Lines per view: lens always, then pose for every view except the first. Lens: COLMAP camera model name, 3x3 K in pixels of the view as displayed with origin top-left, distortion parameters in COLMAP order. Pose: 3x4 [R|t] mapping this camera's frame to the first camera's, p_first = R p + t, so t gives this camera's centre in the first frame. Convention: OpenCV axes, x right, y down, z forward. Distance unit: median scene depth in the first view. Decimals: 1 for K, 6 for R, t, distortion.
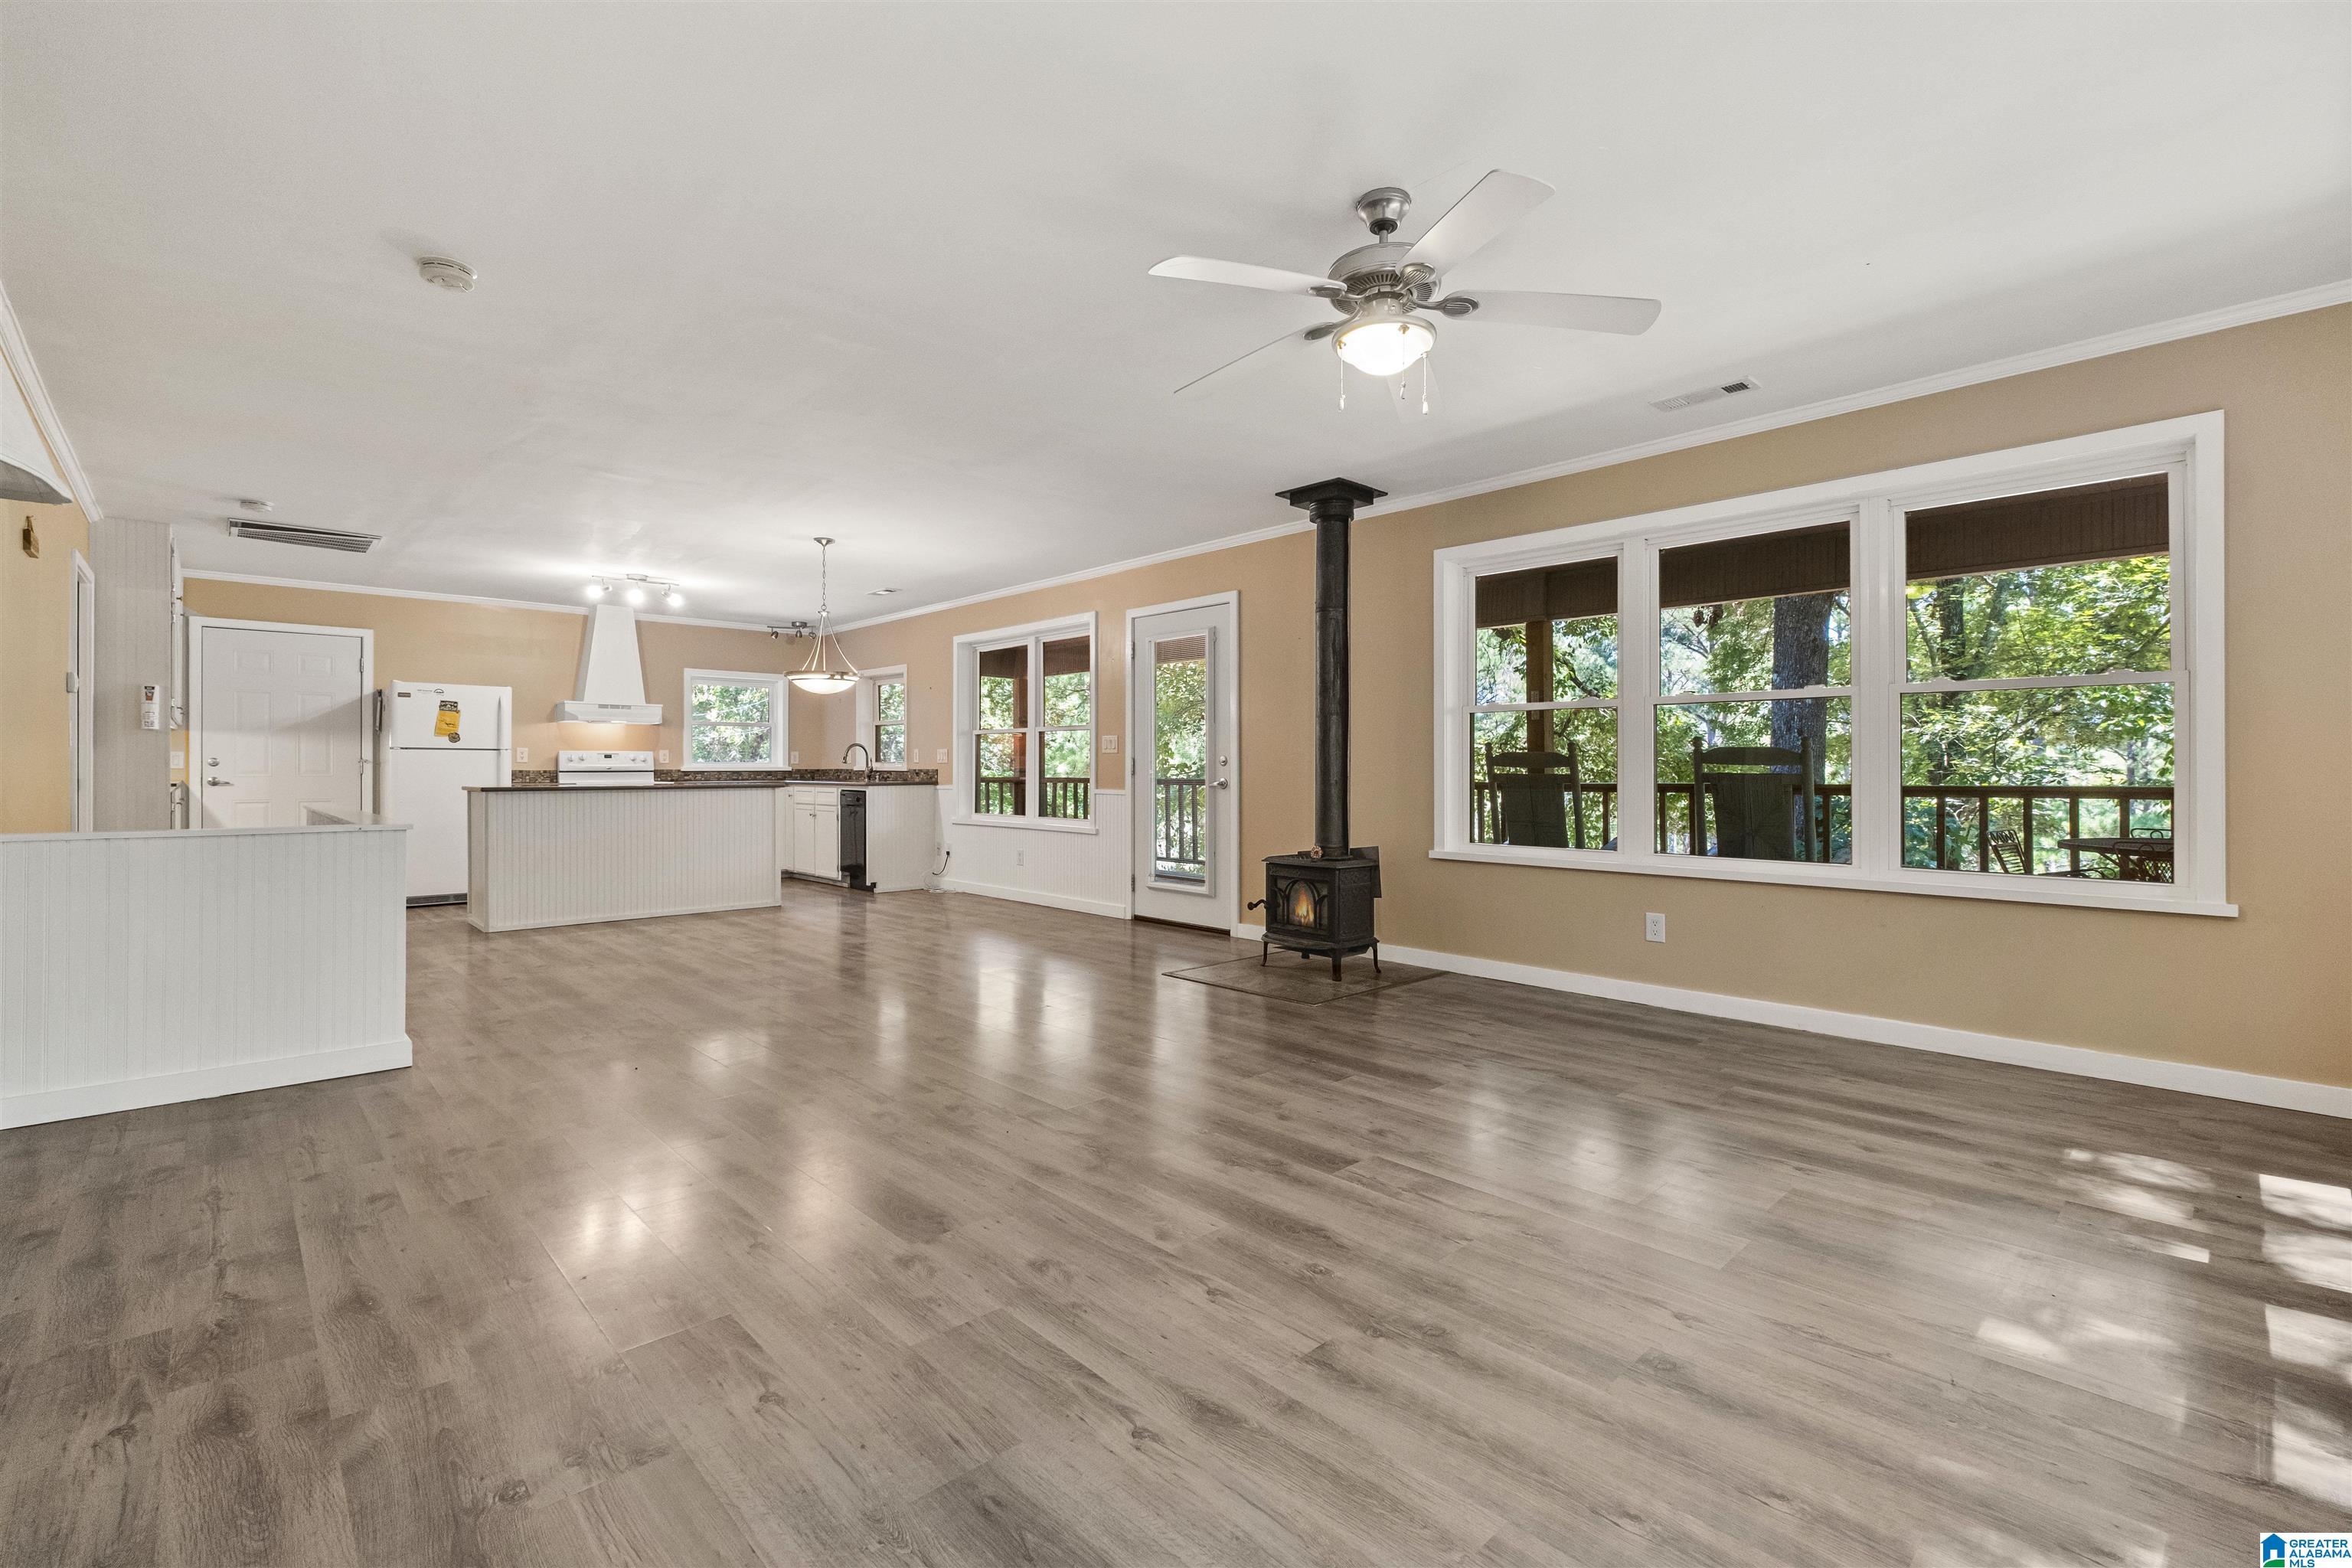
lens RADIAL K [[1029.5, 0, 1186.5], [0, 1029.5, 765.1], [0, 0, 1]] dist [0.003208, -0.003308]
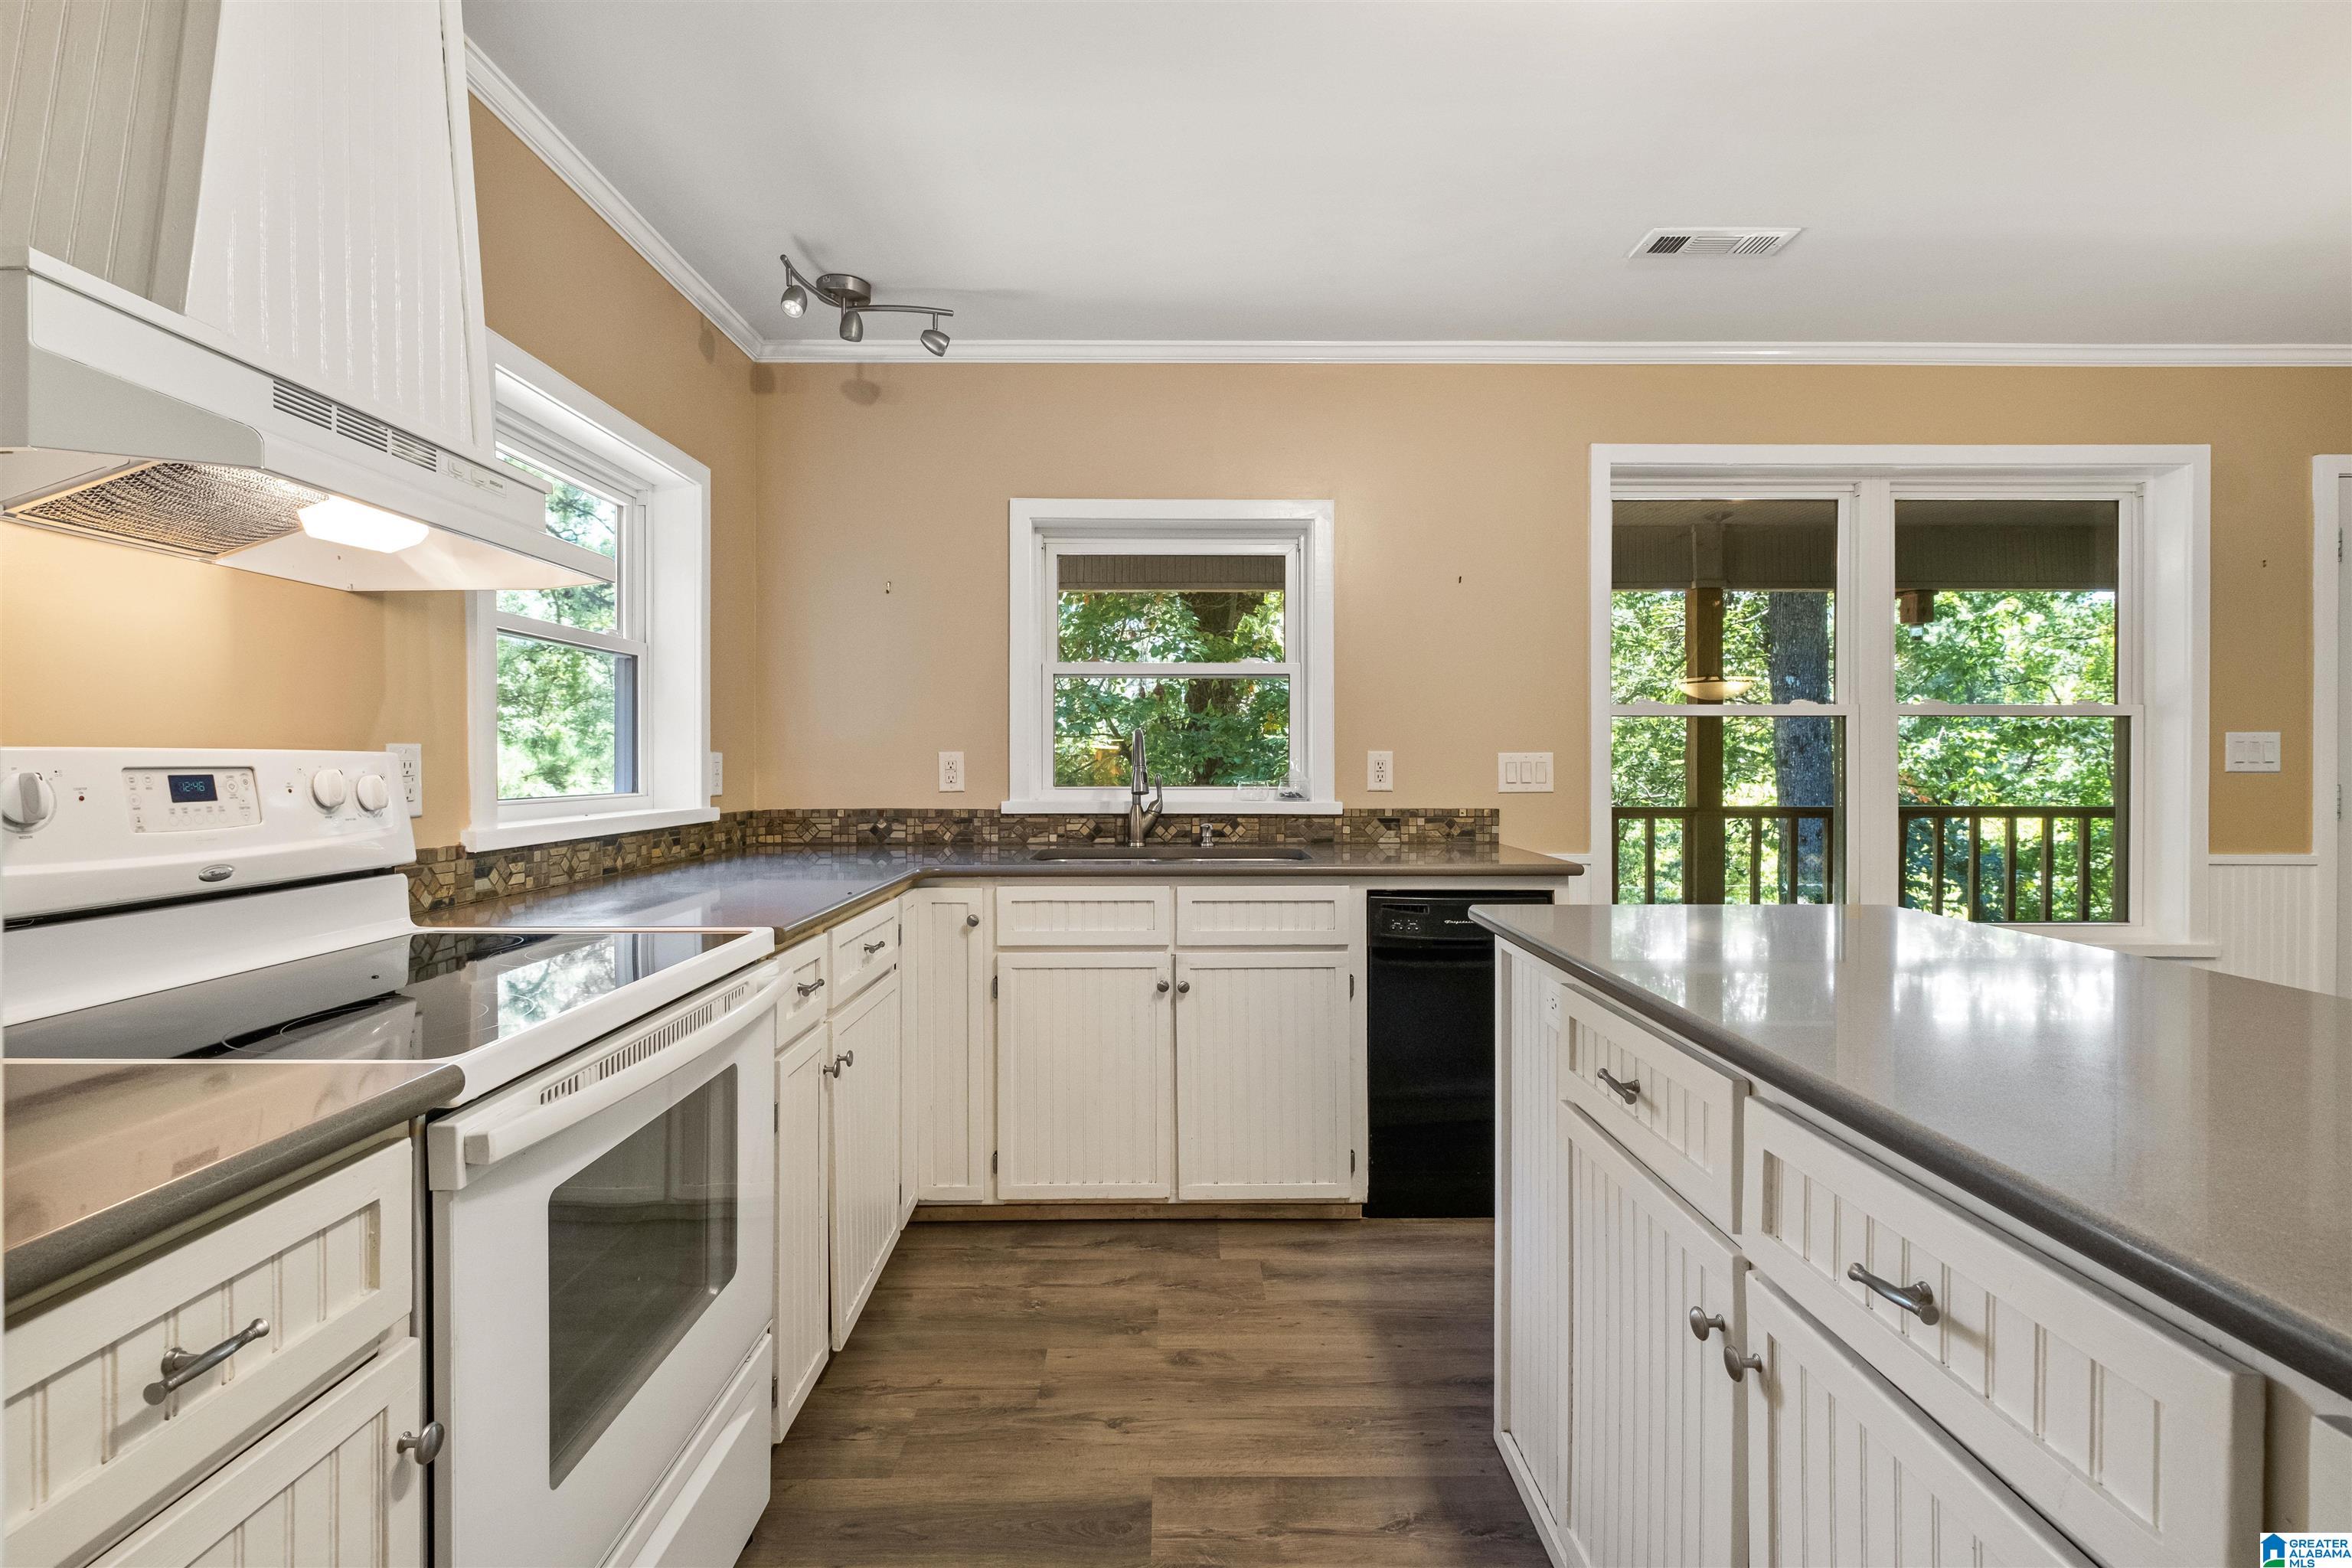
lens RADIAL K [[1085.0, 0, 1176.0], [0, 1085.0, 764.0], [0, 0, 1]] dist [0.010283, -0.013935]
pose [[0.684564, -0.001237, 0.728952, -0.652771], [-0.001129, 0.999996, 0.002756, -0.013852], [-0.728952, -0.002709, 0.684560, 0.908122]]
